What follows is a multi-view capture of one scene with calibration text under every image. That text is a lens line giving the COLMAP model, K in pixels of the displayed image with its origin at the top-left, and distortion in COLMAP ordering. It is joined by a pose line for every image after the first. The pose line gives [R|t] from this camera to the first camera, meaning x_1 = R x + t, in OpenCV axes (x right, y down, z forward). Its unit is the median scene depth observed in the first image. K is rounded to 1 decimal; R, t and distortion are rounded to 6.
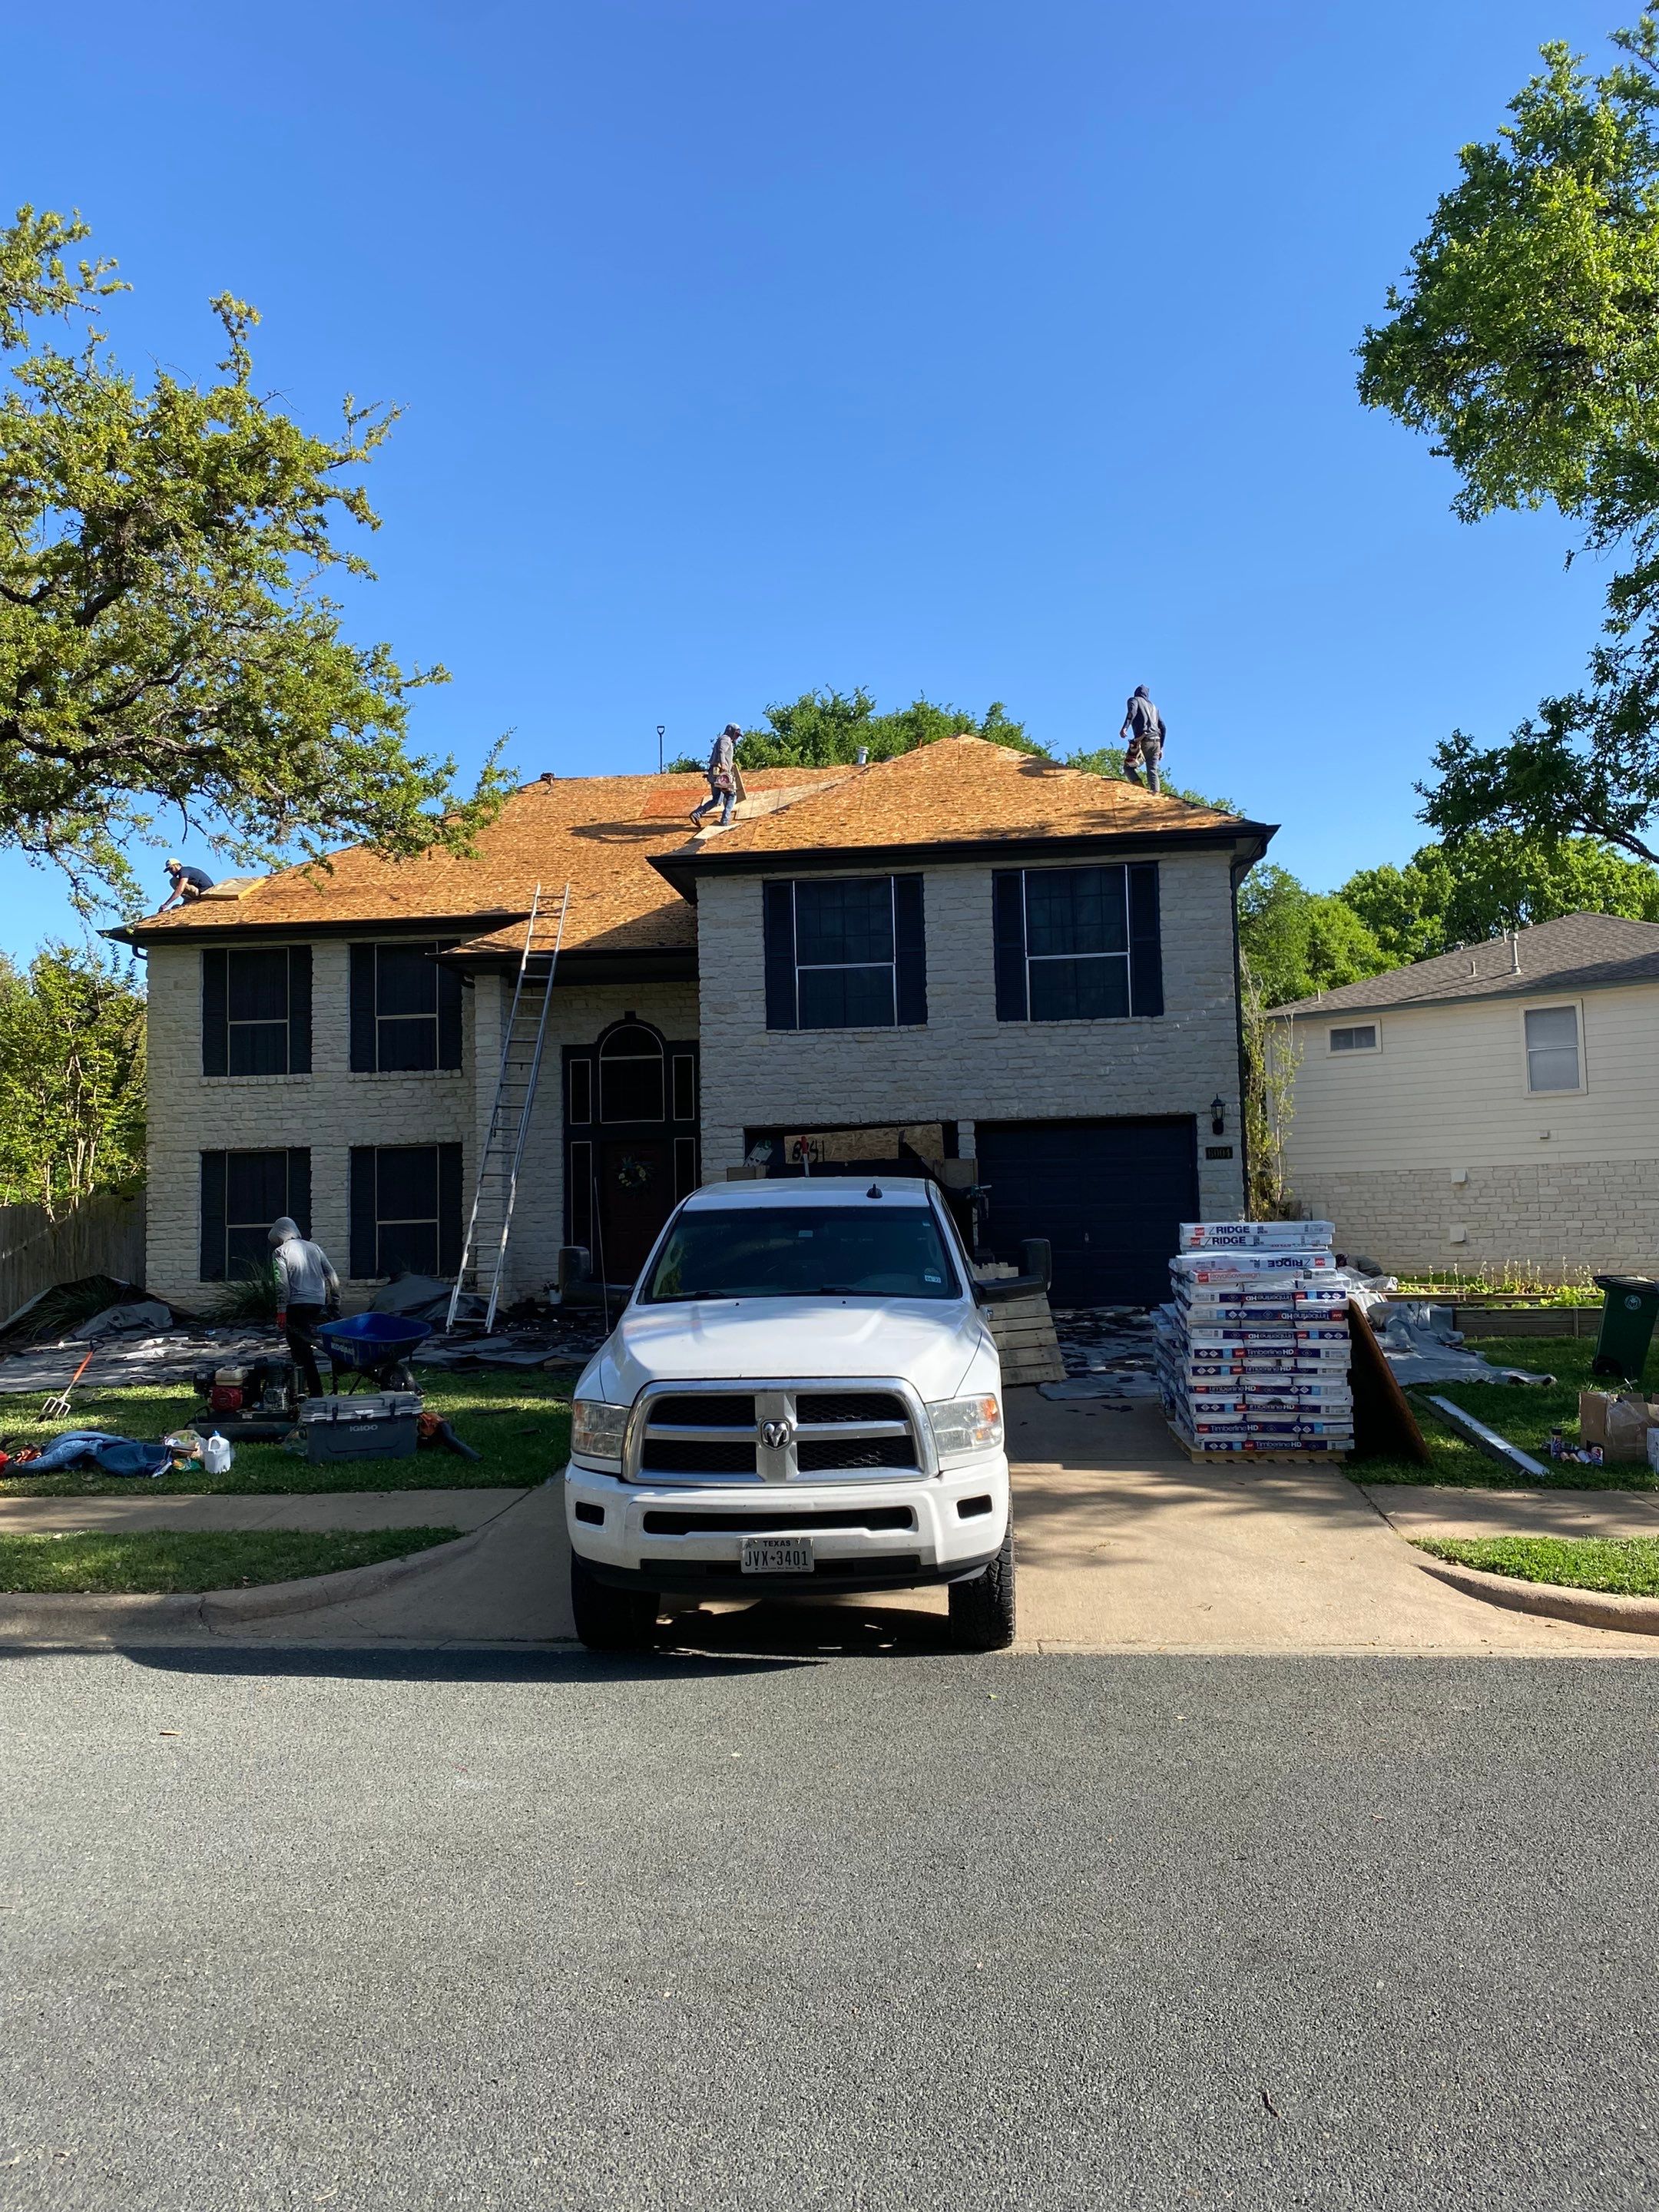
lens RADIAL K [[1649.4, 0, 829.3], [0, 1649.4, 1100.4], [0, 0, 1]] dist [0.042608, -0.009037]
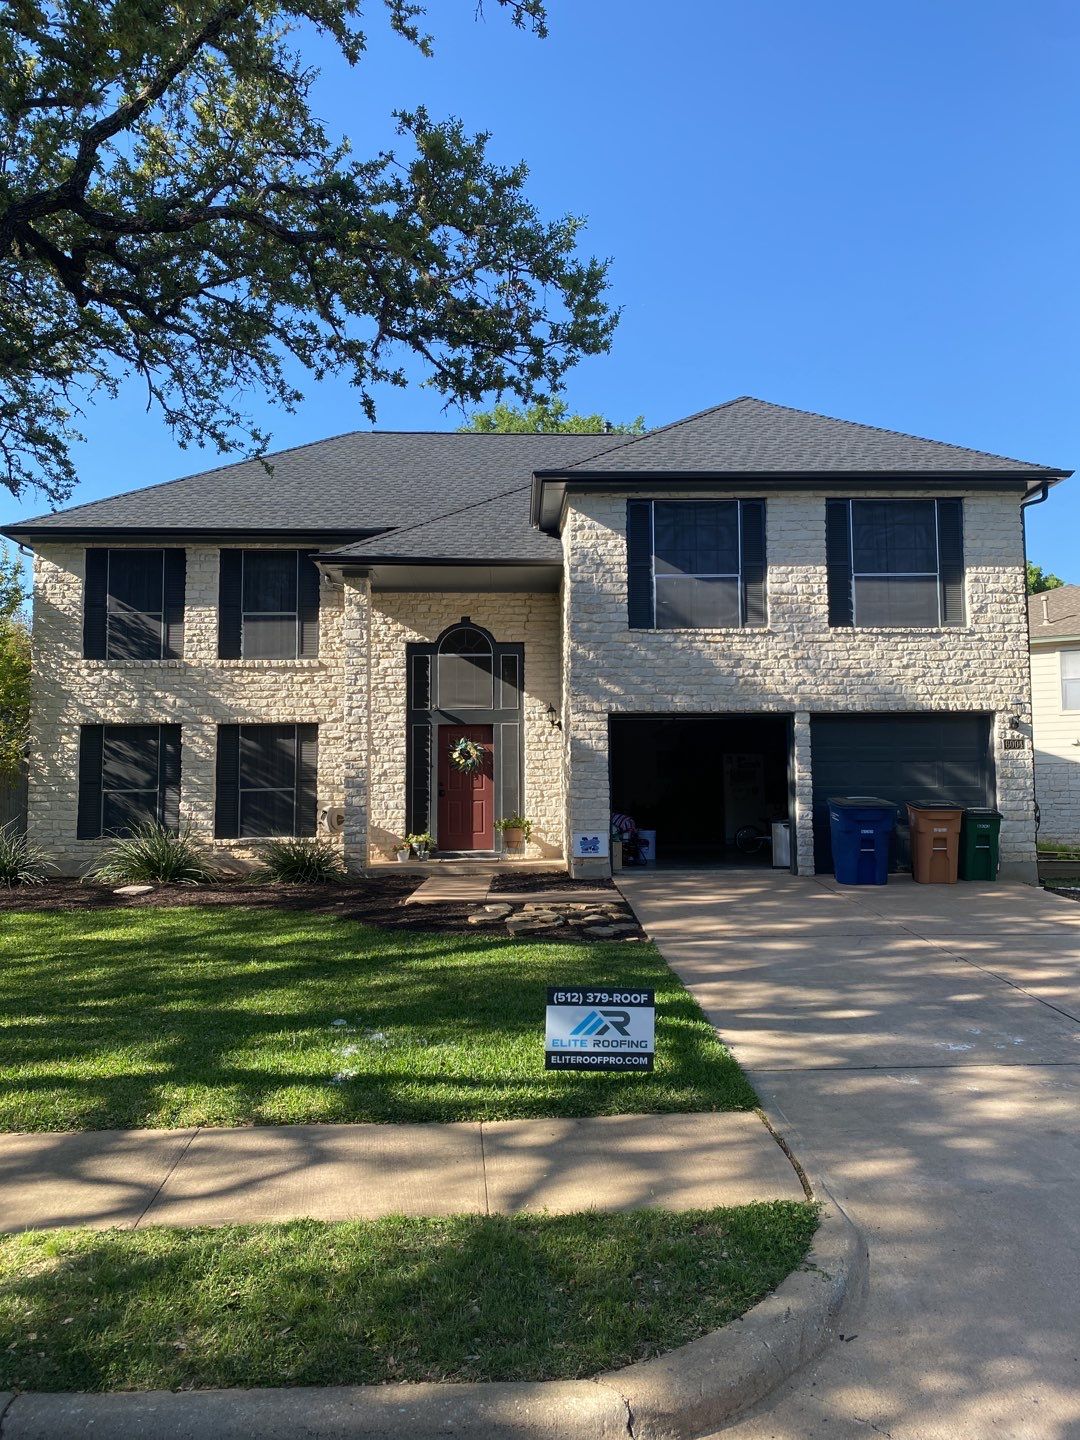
lens RADIAL K [[1073.7, 0, 527.8], [0, 1073.7, 721.2], [0, 0, 1]] dist [0.042608, -0.009037]
pose [[0.990683, 0.026980, 0.133492, -0.213996], [-0.027332, 0.999626, 0.000803, 0.023914], [-0.133420, -0.004444, 0.991050, 0.276241]]
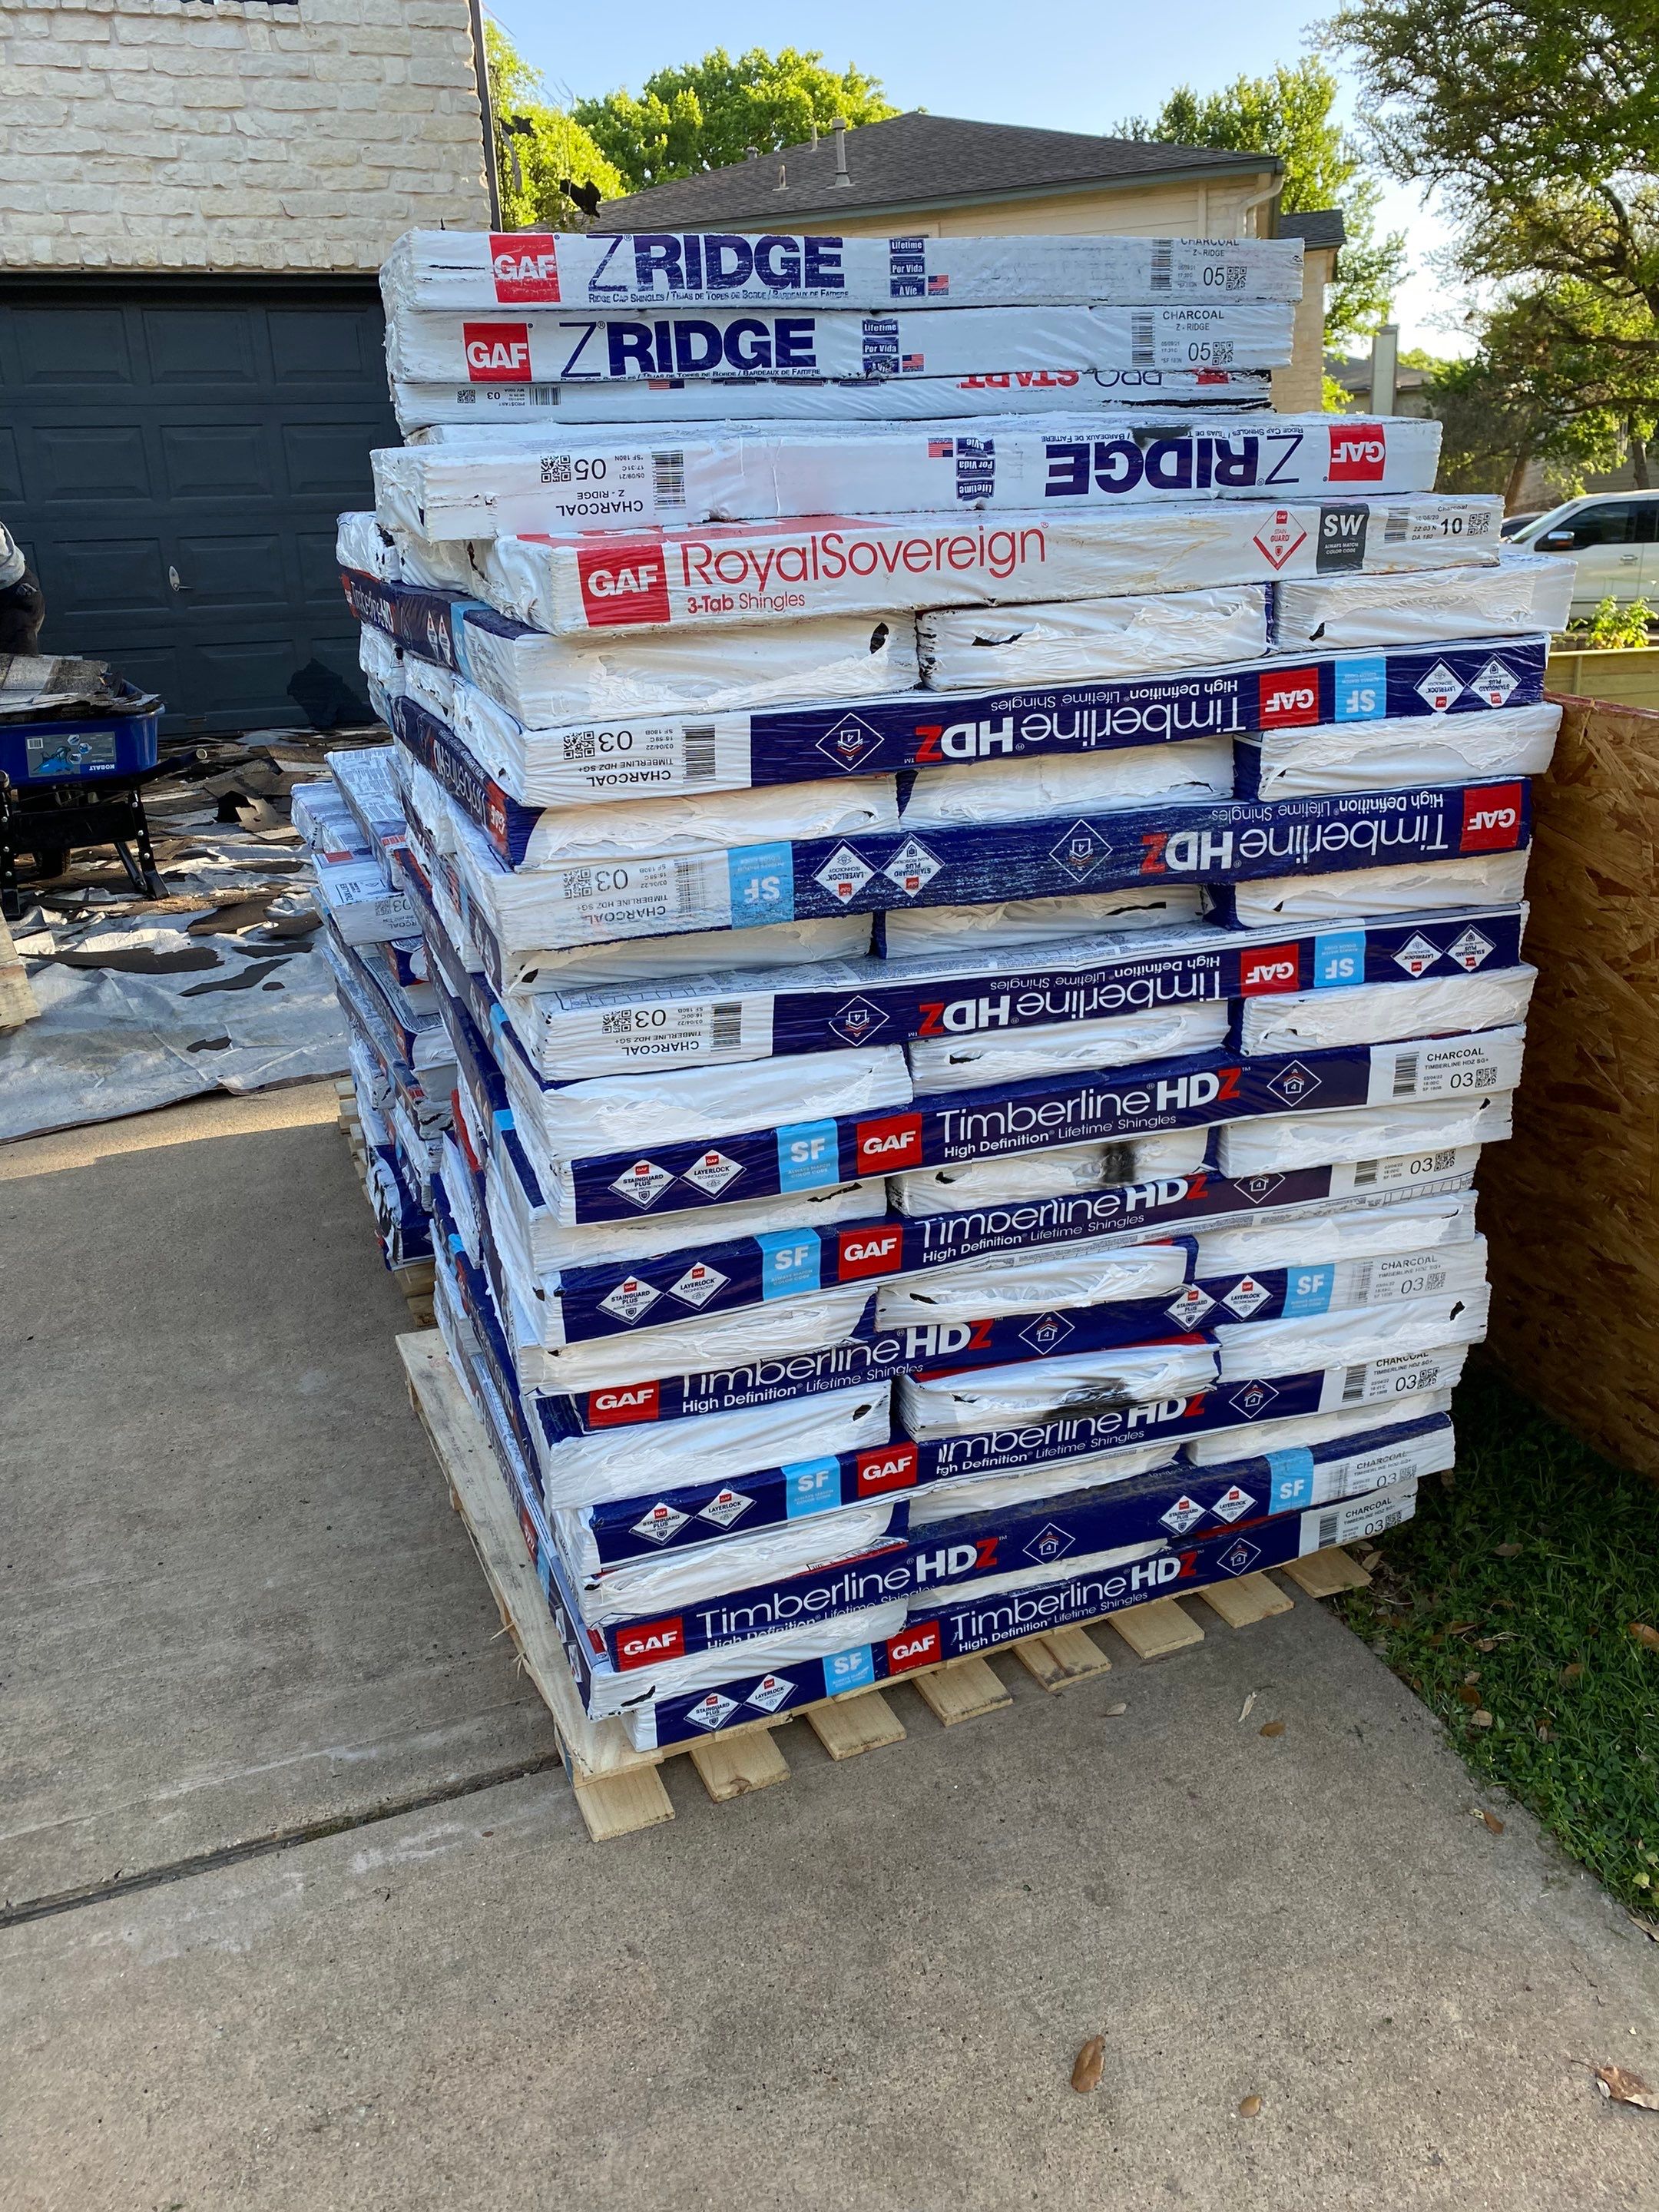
lens RADIAL K [[1762.9, 0, 814.6], [0, 1762.9, 1096.5], [0, 0, 1]] dist [0.016536, 0.003923]
pose [[0.903941, -0.141774, 0.403472, 0.102179], [-0.002462, 0.941709, 0.336419, 0.055402], [-0.427649, -0.305097, 0.850901, 0.489991]]
